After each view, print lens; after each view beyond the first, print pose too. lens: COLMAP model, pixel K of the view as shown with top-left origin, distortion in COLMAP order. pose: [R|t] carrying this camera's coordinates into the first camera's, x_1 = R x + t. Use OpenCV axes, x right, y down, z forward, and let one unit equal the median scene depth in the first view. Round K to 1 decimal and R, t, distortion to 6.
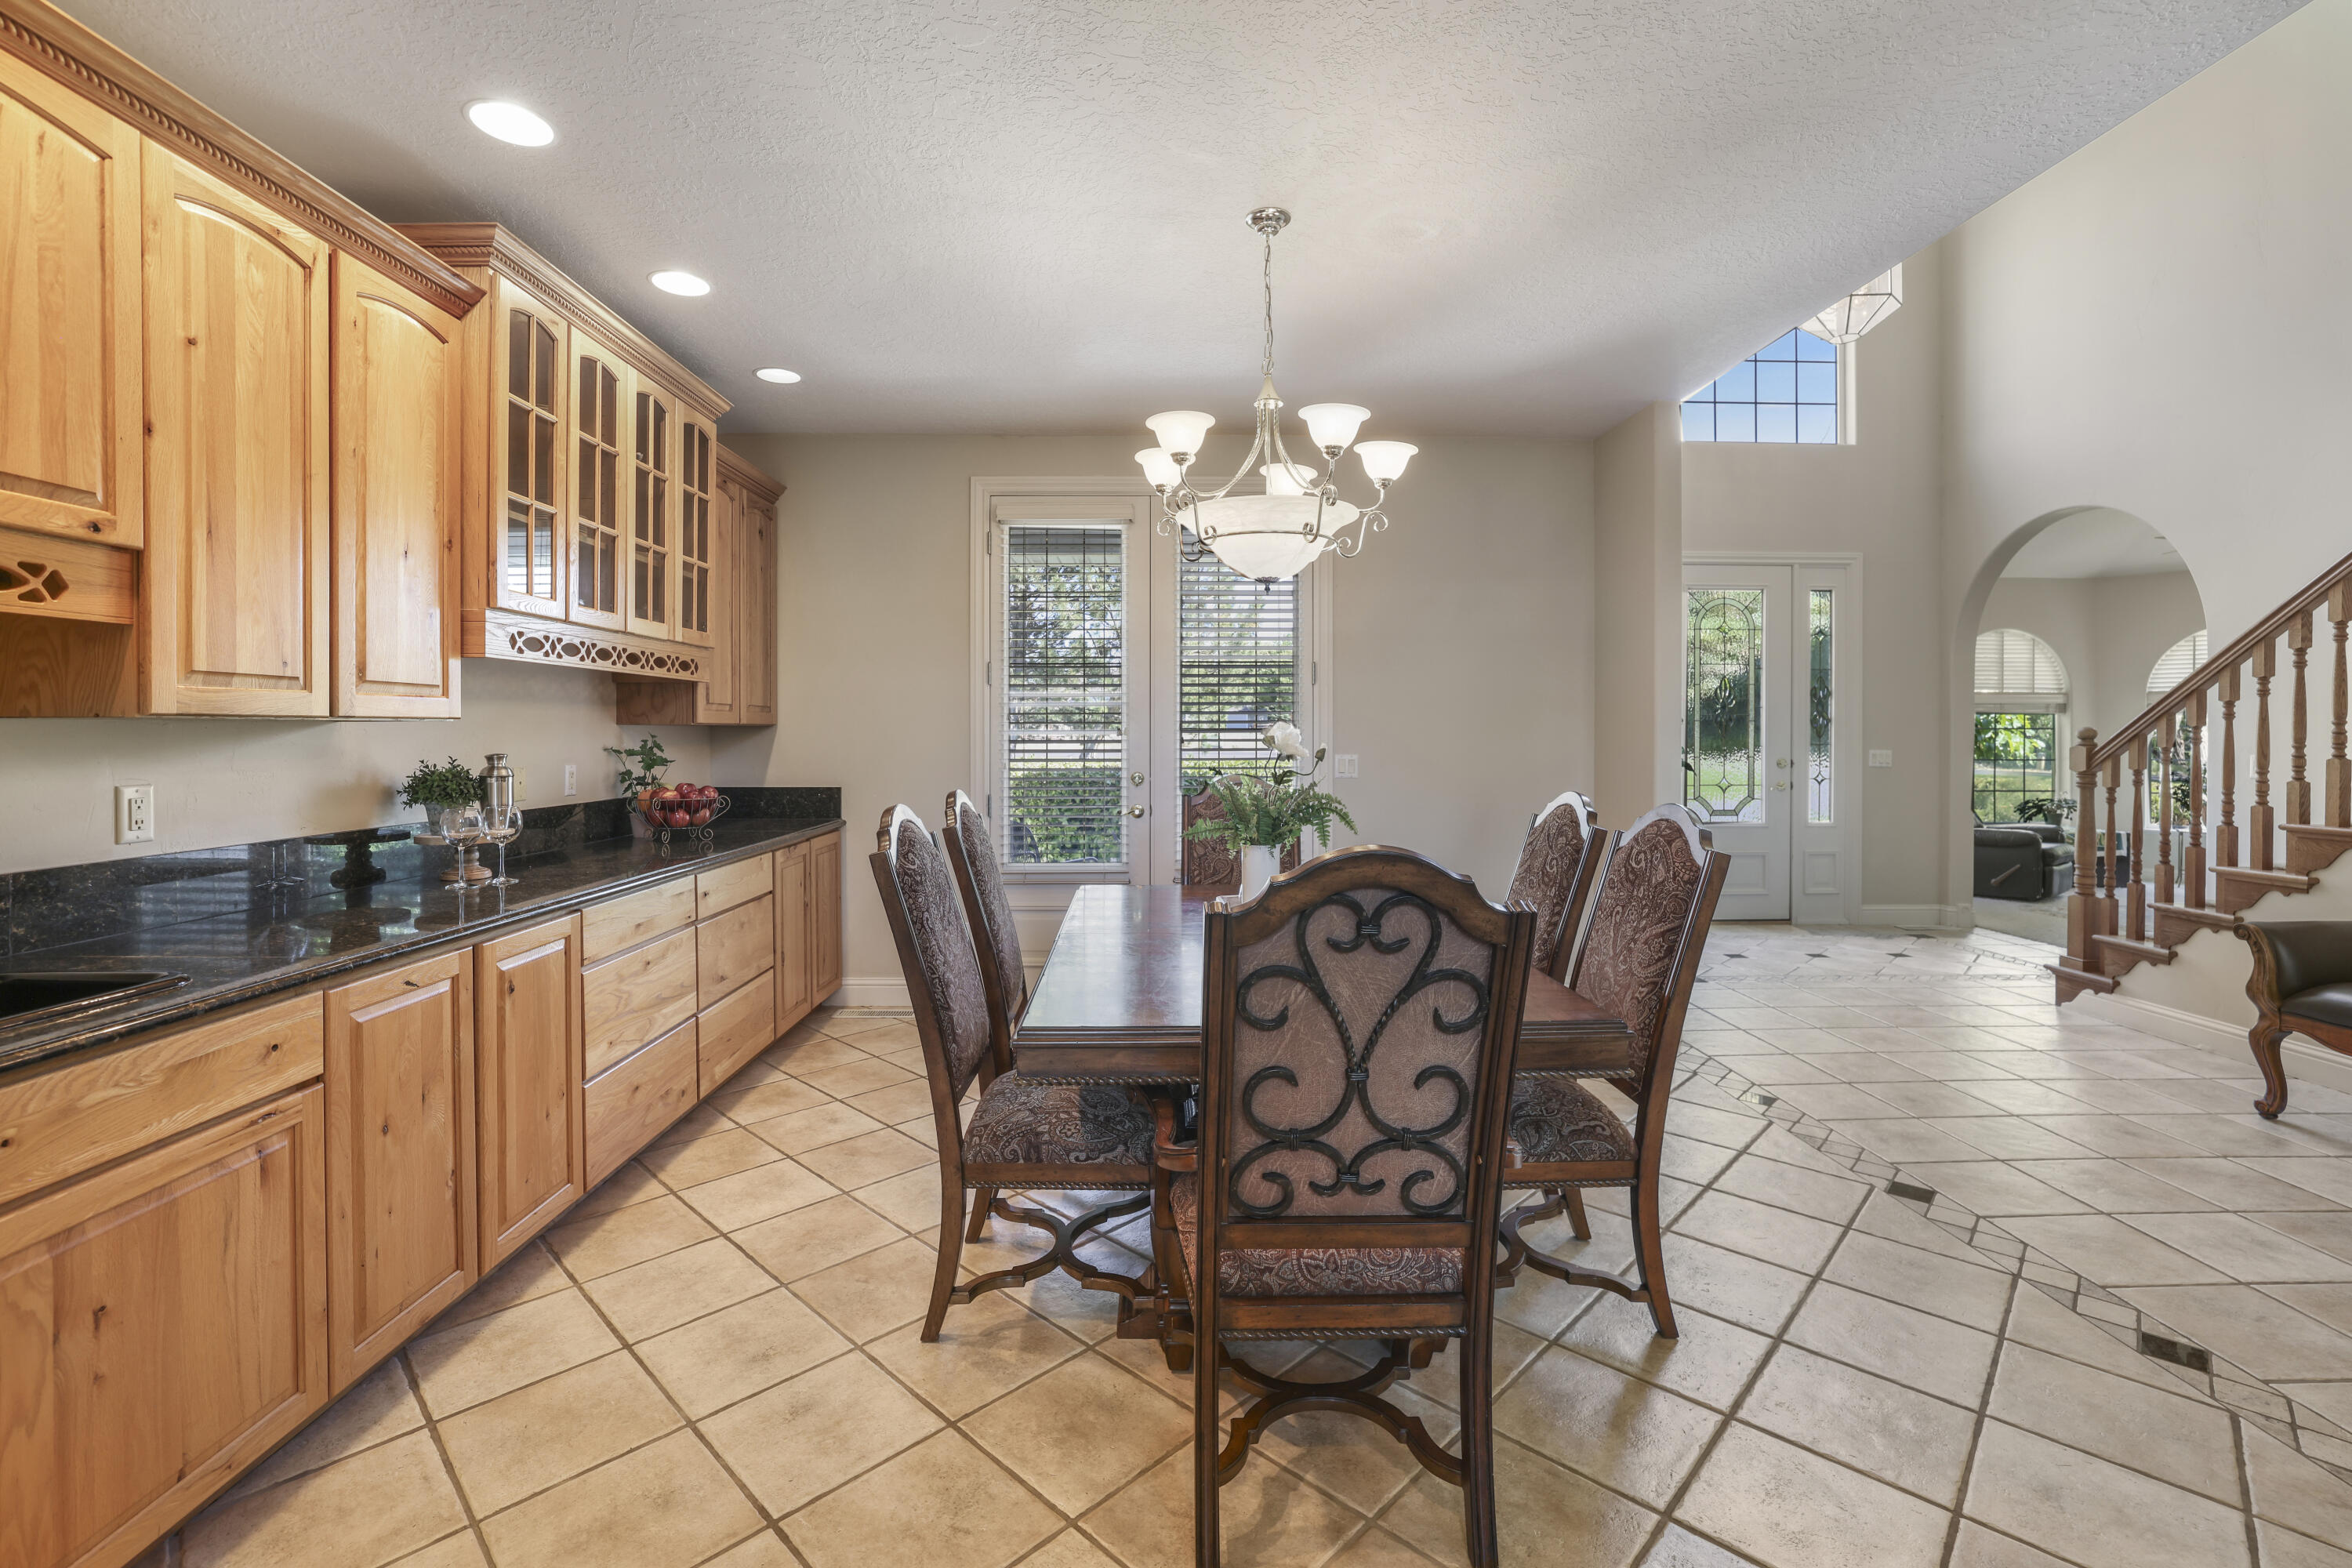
lens RADIAL K [[995.0, 0, 1149.3], [0, 995.0, 745.0], [0, 0, 1]] dist [-0.042893, 0.013479]
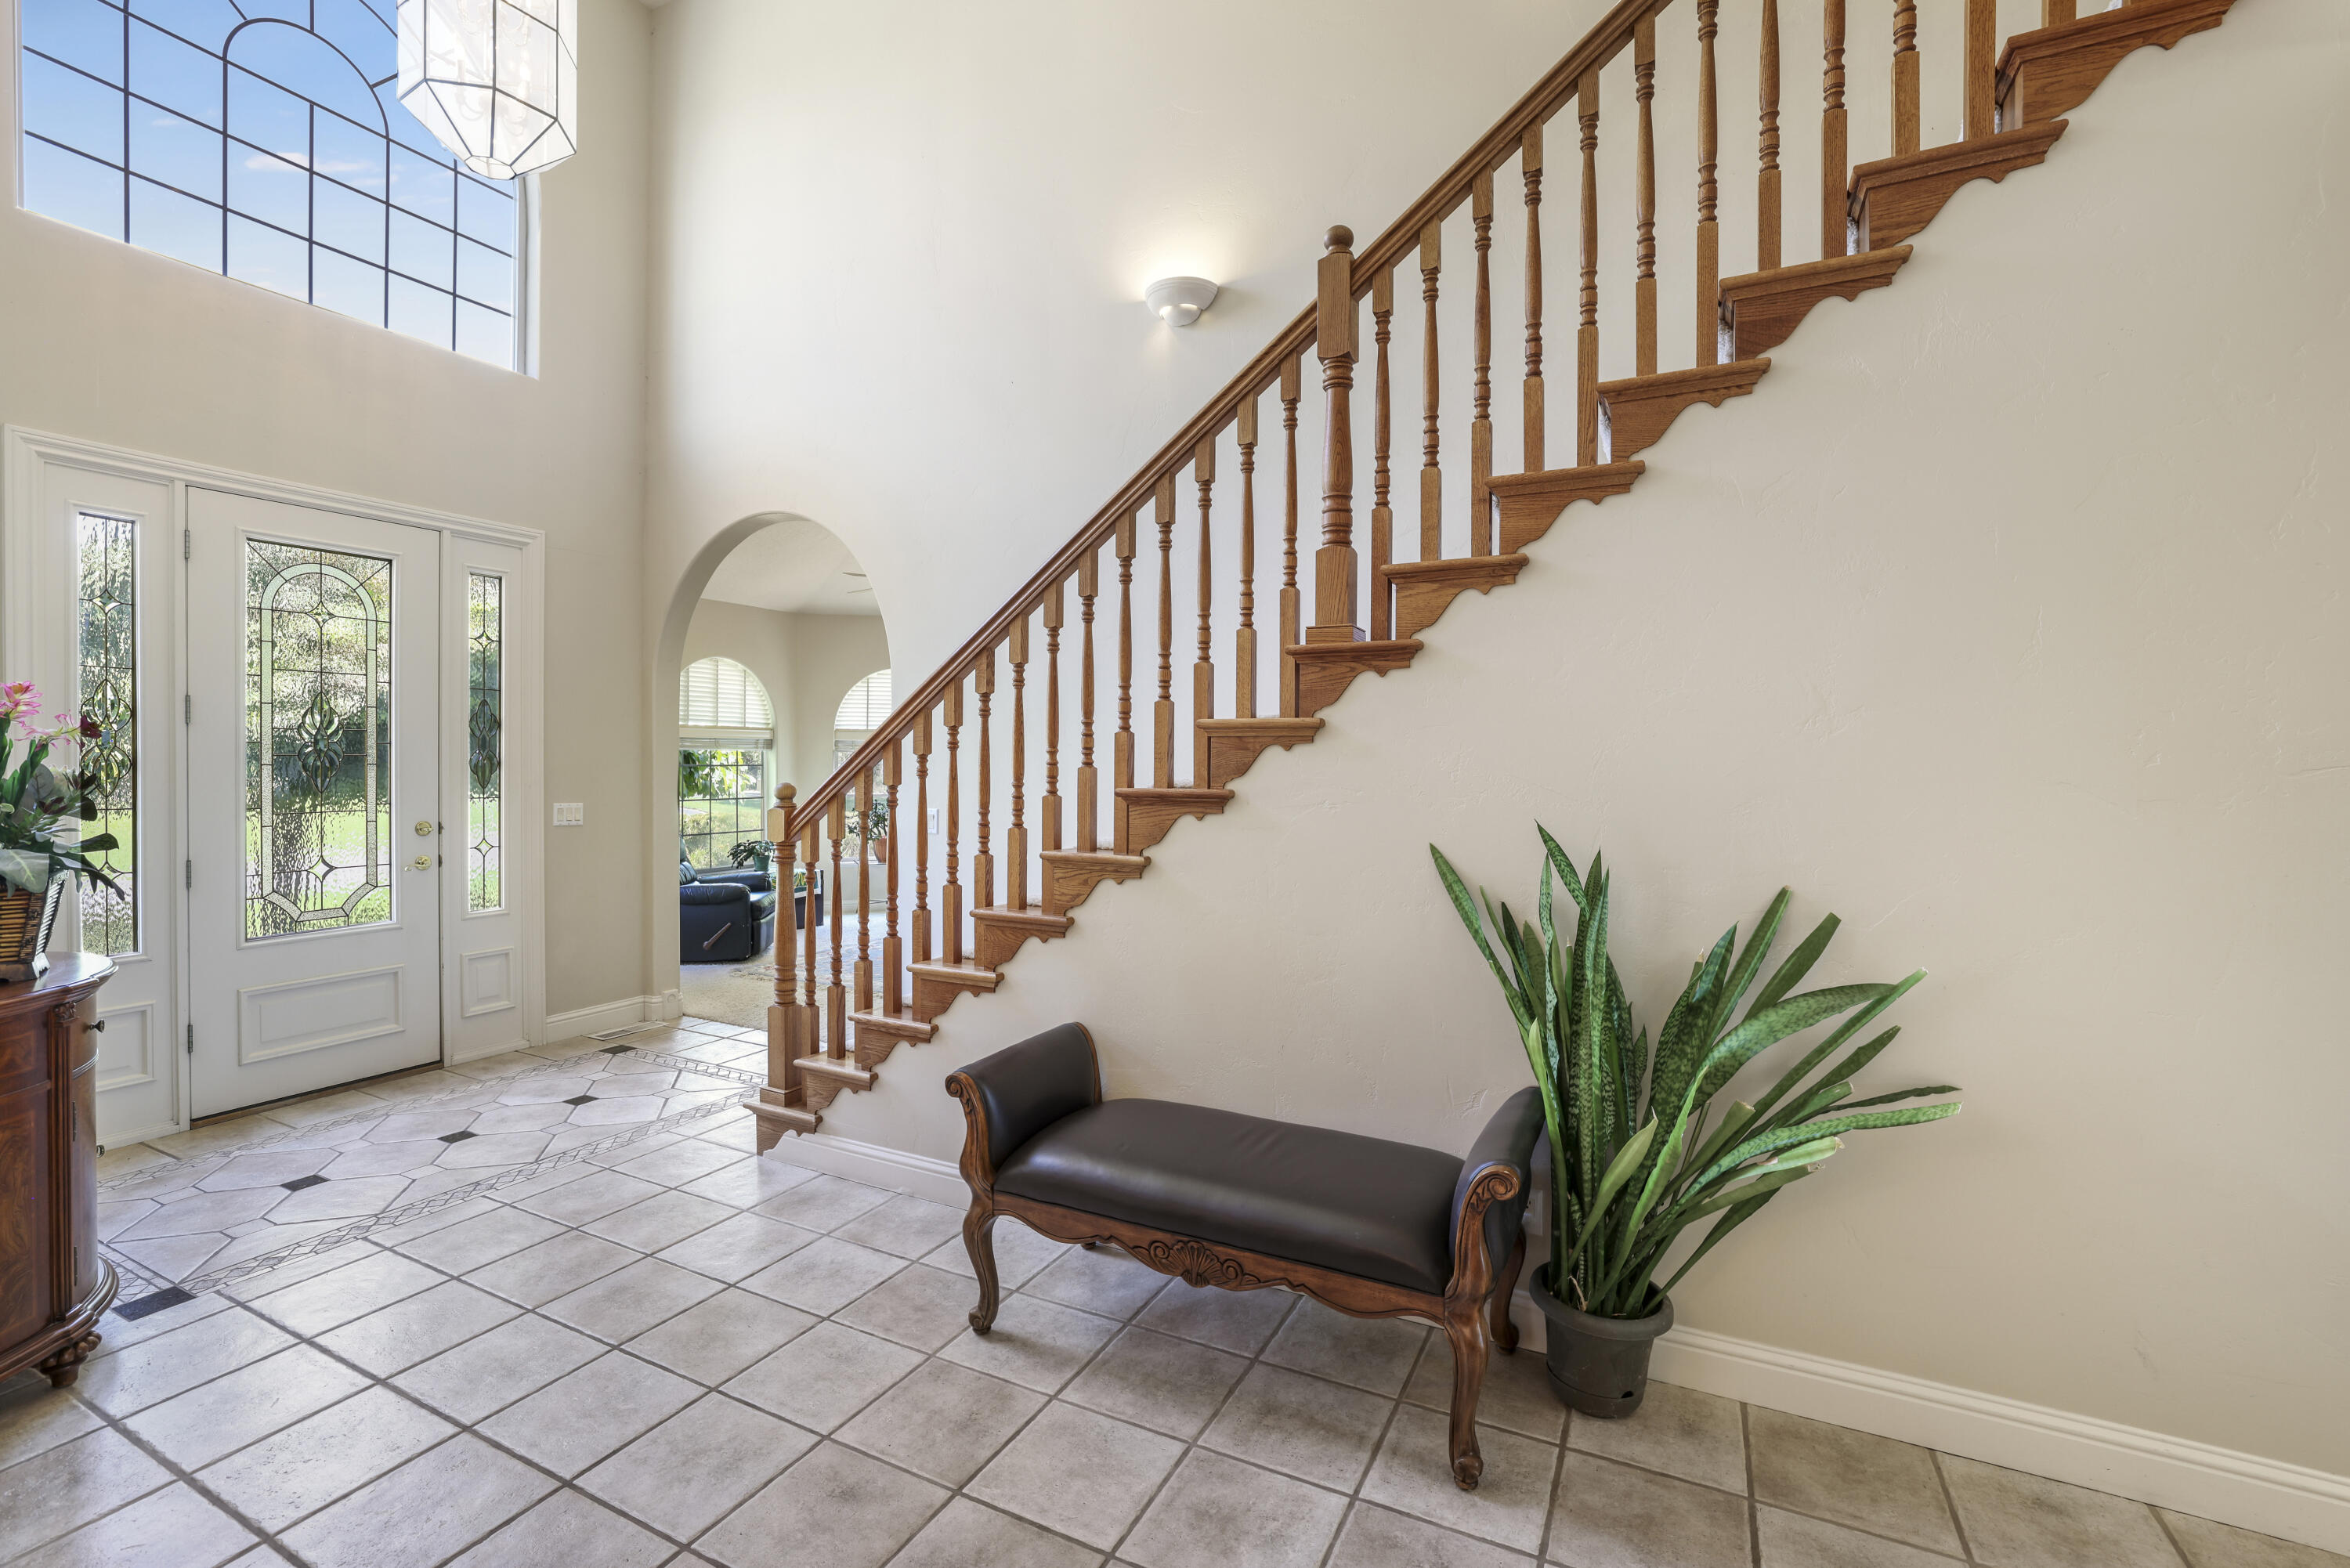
lens RADIAL K [[994.1, 0, 1148.3], [0, 994.1, 745.1], [0, 0, 1]] dist [-0.042893, 0.013479]
pose [[0.439497, 0.009401, 0.898195, 0.390641], [0.008798, 0.999852, -0.014770, -0.033565], [-0.898201, 0.014393, 0.439350, 0.395342]]
